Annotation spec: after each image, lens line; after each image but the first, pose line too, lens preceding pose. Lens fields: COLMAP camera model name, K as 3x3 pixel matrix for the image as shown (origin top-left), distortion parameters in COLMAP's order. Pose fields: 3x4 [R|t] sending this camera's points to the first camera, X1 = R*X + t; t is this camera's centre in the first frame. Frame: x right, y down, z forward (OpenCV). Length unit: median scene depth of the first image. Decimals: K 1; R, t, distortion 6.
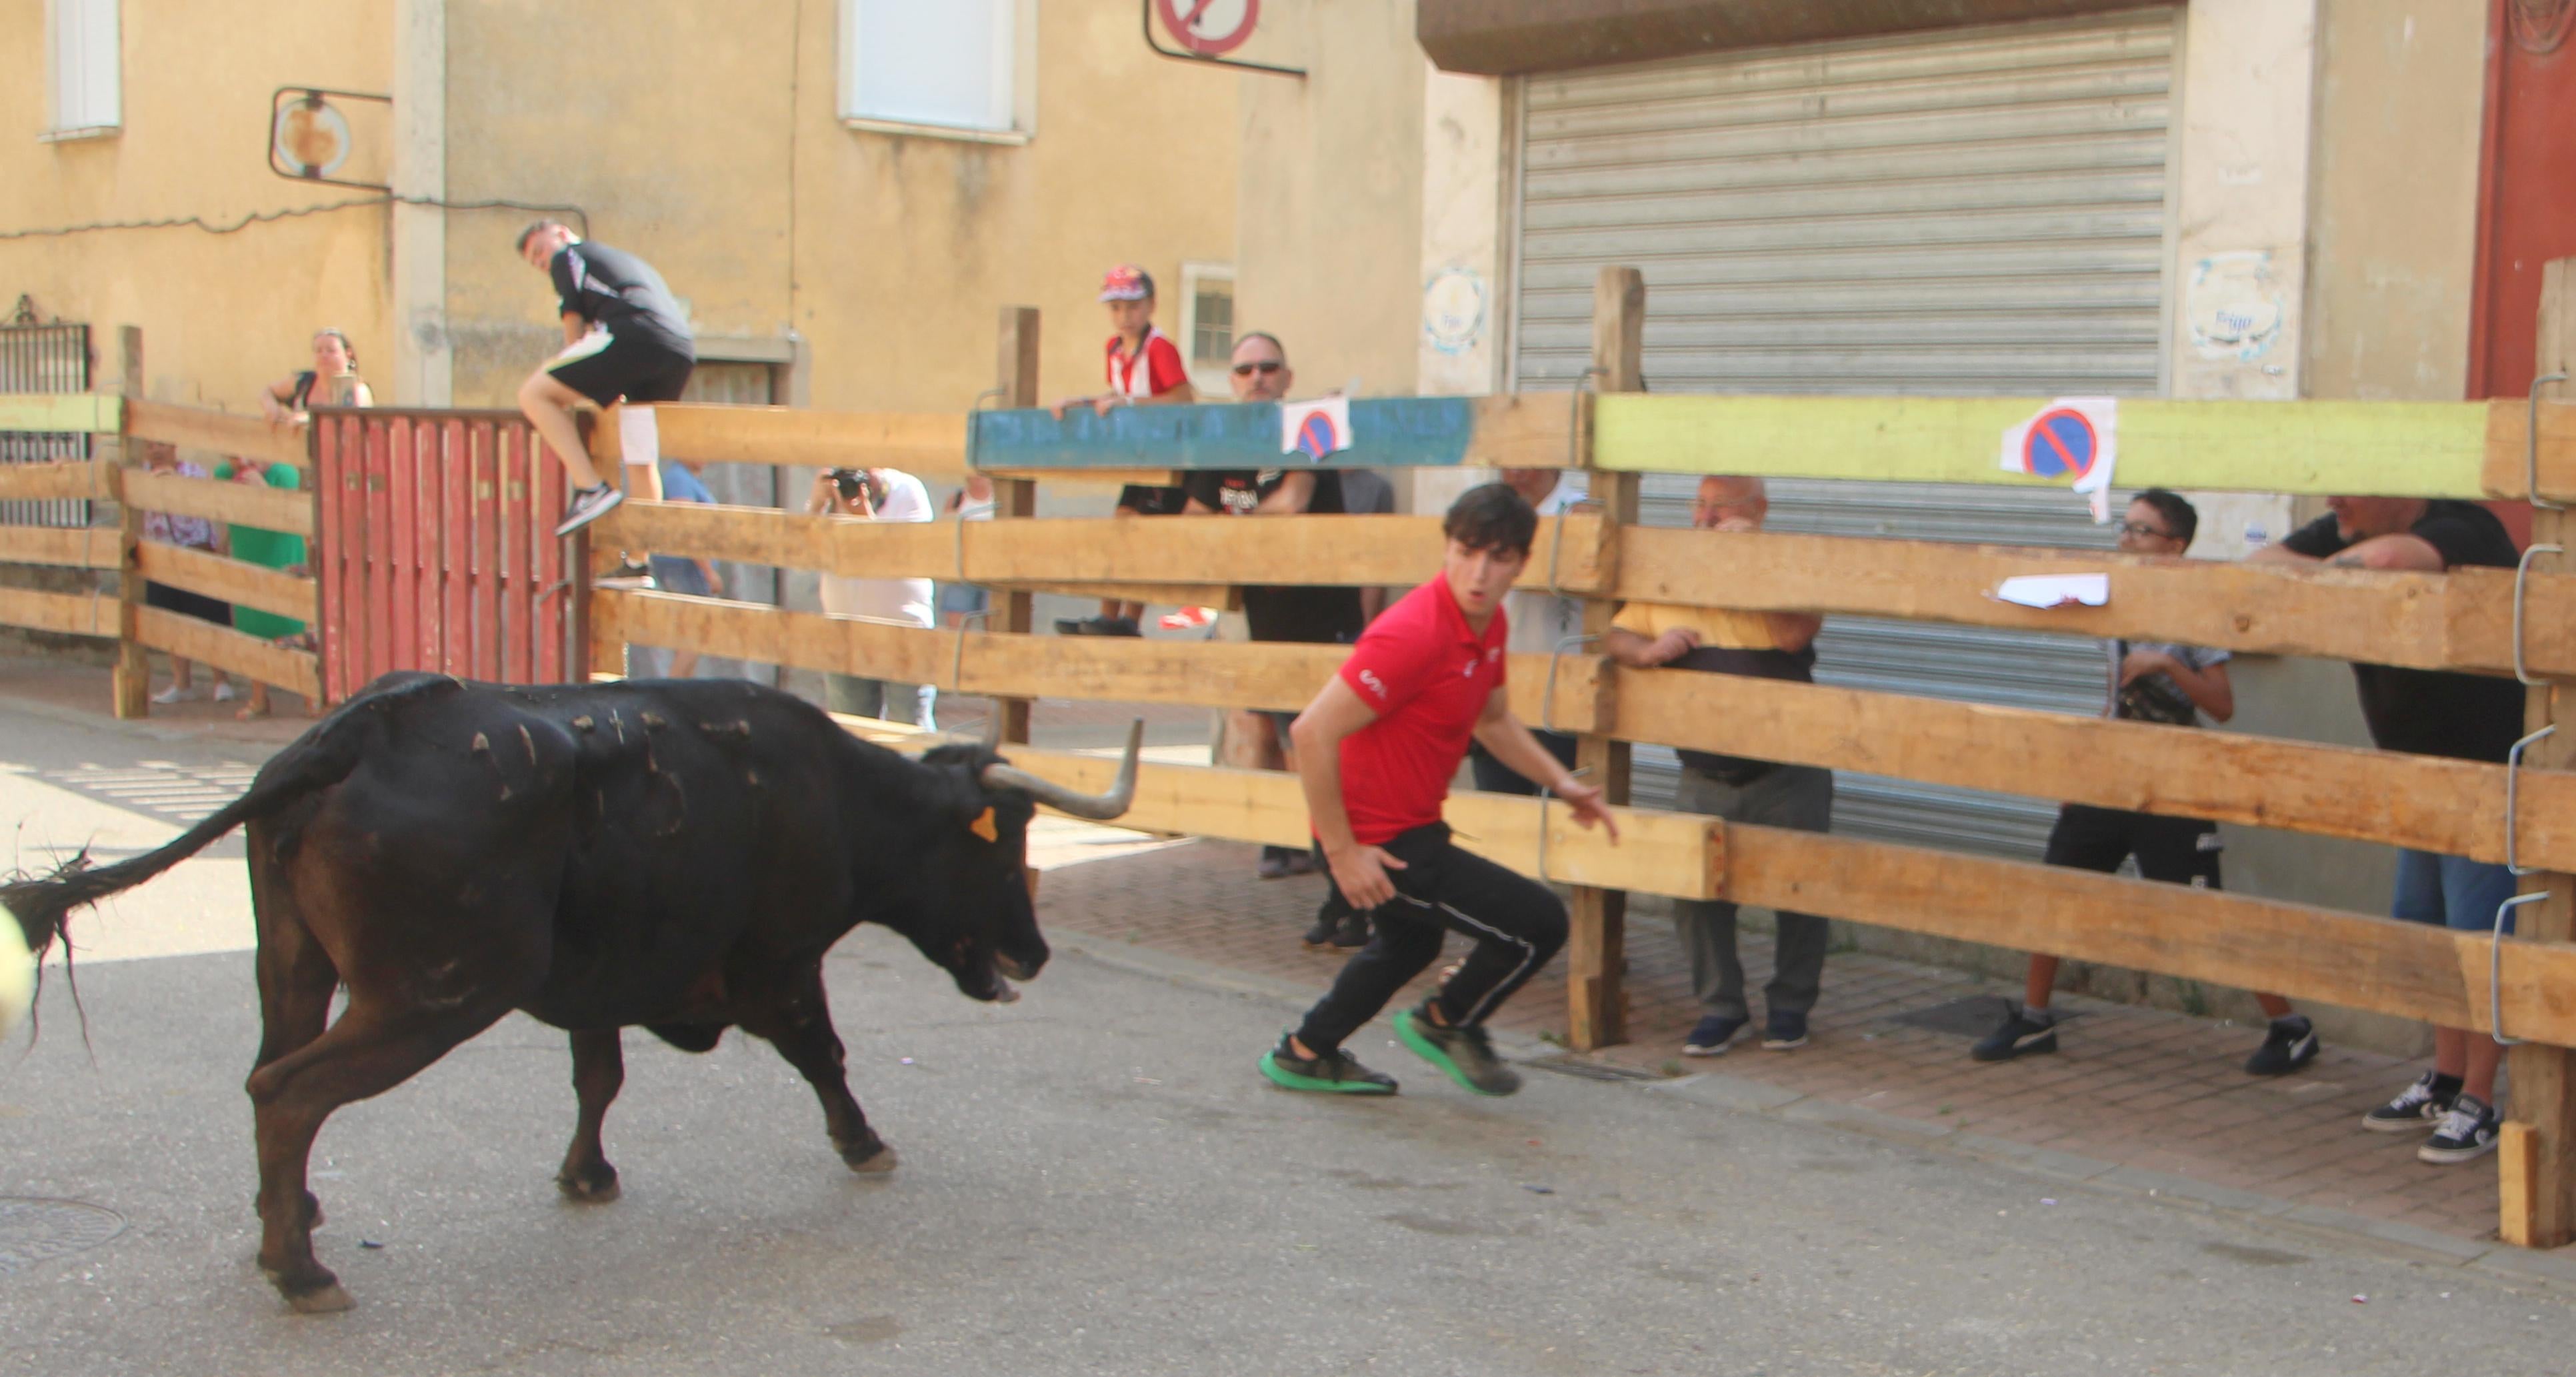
lens RADIAL K [[3458.2, 0, 1780.3], [0, 3458.2, 921.3], [0, 0, 1]] dist [-0.103714, 0.129027]
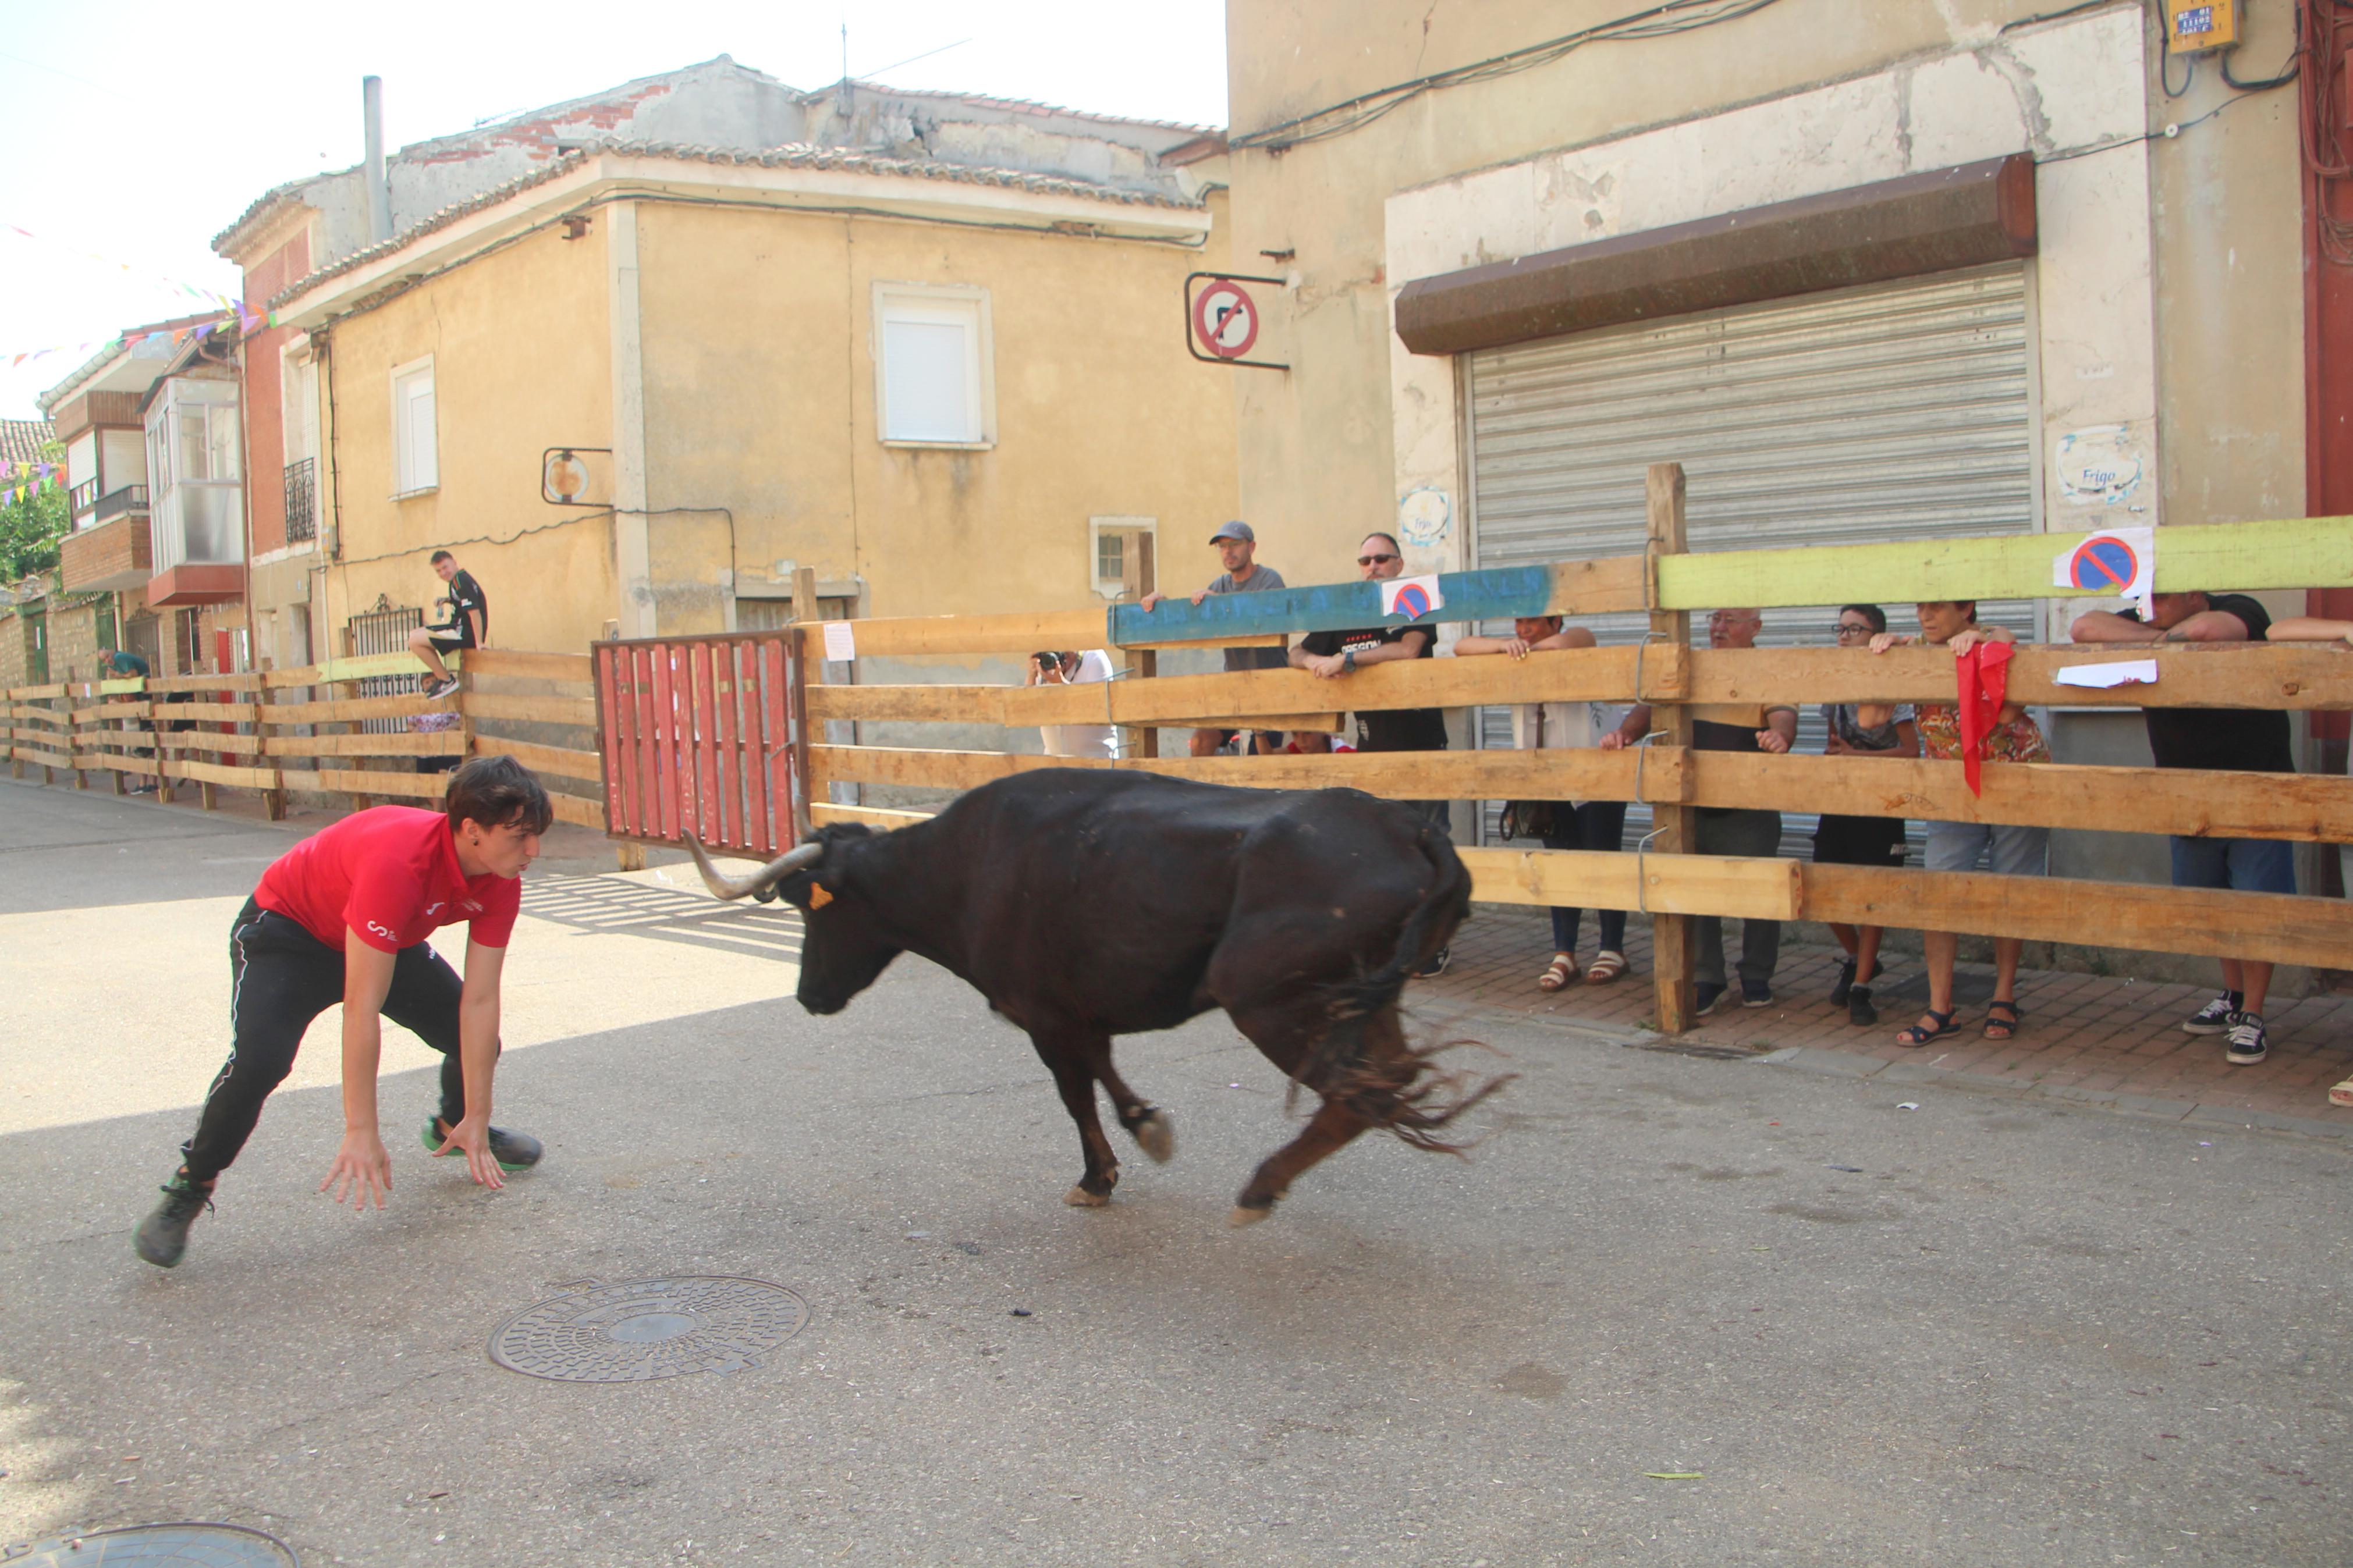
lens RADIAL K [[2000.3, 0, 1189.4], [0, 2000.3, 808.4], [0, 0, 1]] dist [-0.181050, 0.130942]
pose [[0.996309, -0.067813, -0.052622, -0.177511], [0.065444, 0.996818, -0.045504, -0.025322], [0.055540, 0.041892, 0.997577, 0.181851]]
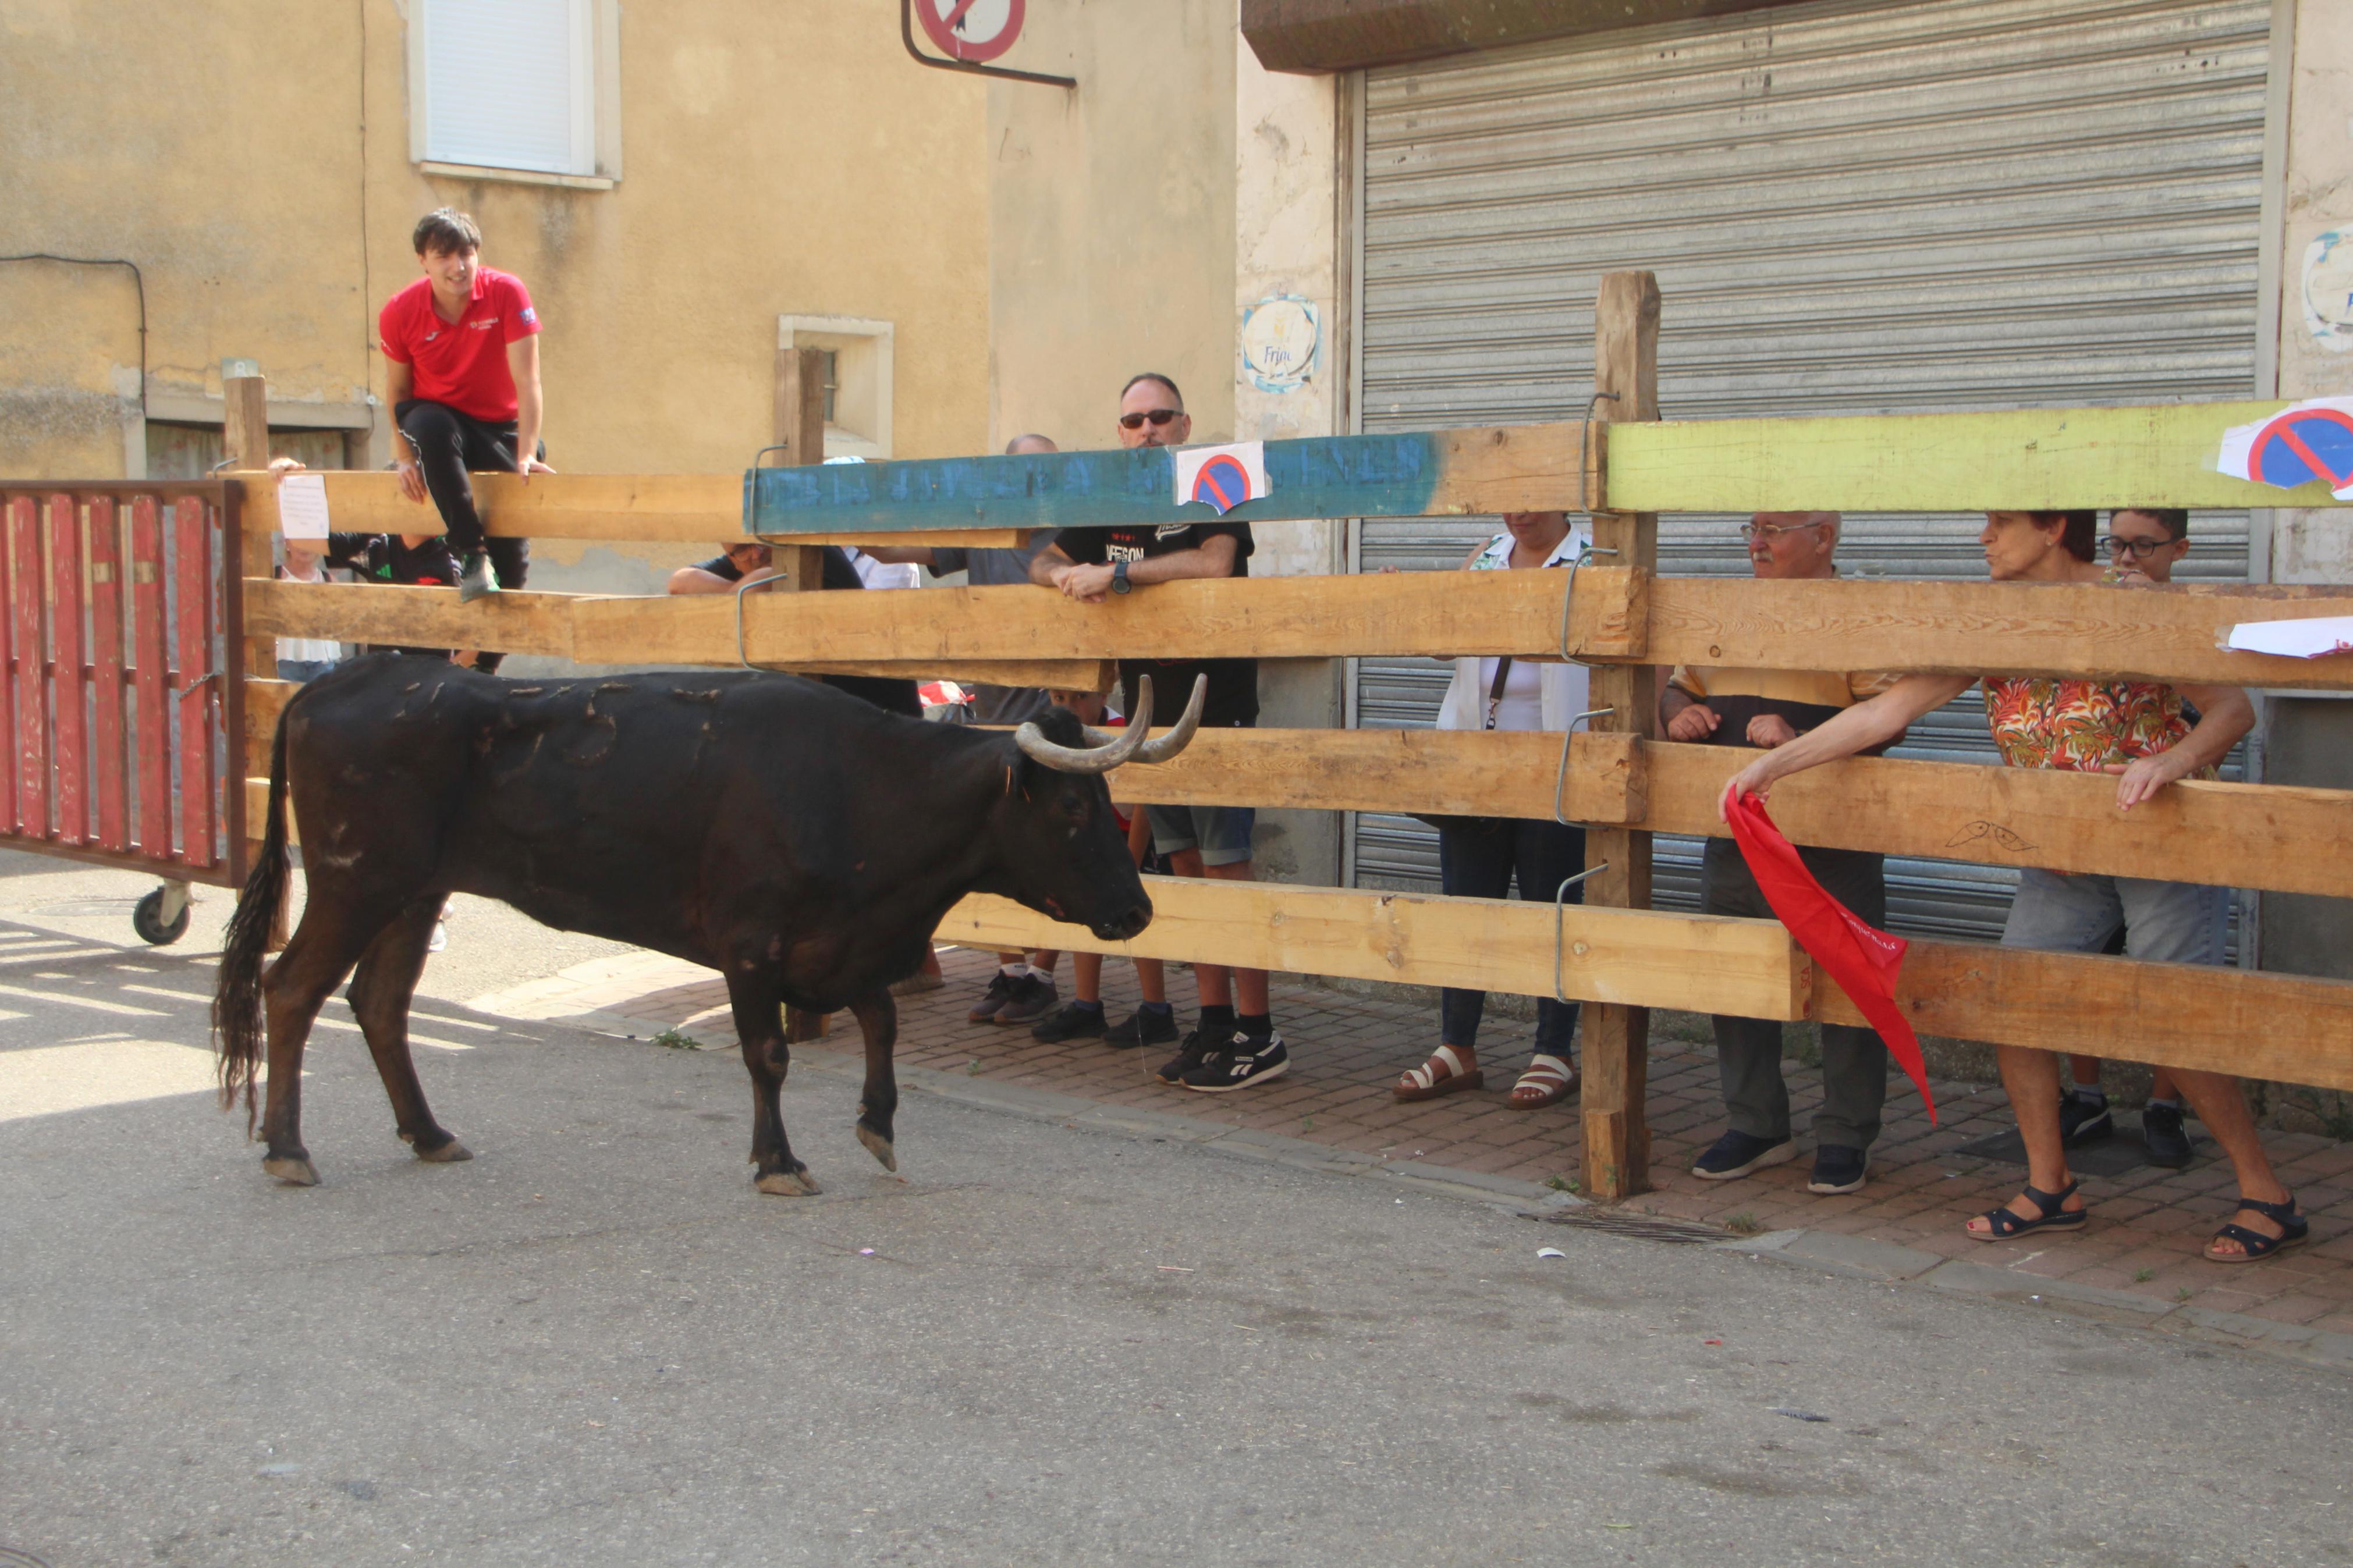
lens RADIAL K [[3431.5, 0, 1171.0], [0, 3431.5, 803.6], [0, 0, 1]] dist [0.071241, 0.667024]
pose [[0.999523, -0.030881, -0.000700, -0.141142], [0.030809, 0.998312, -0.049227, -0.018640], [0.002219, 0.049182, 0.998787, 0.139991]]
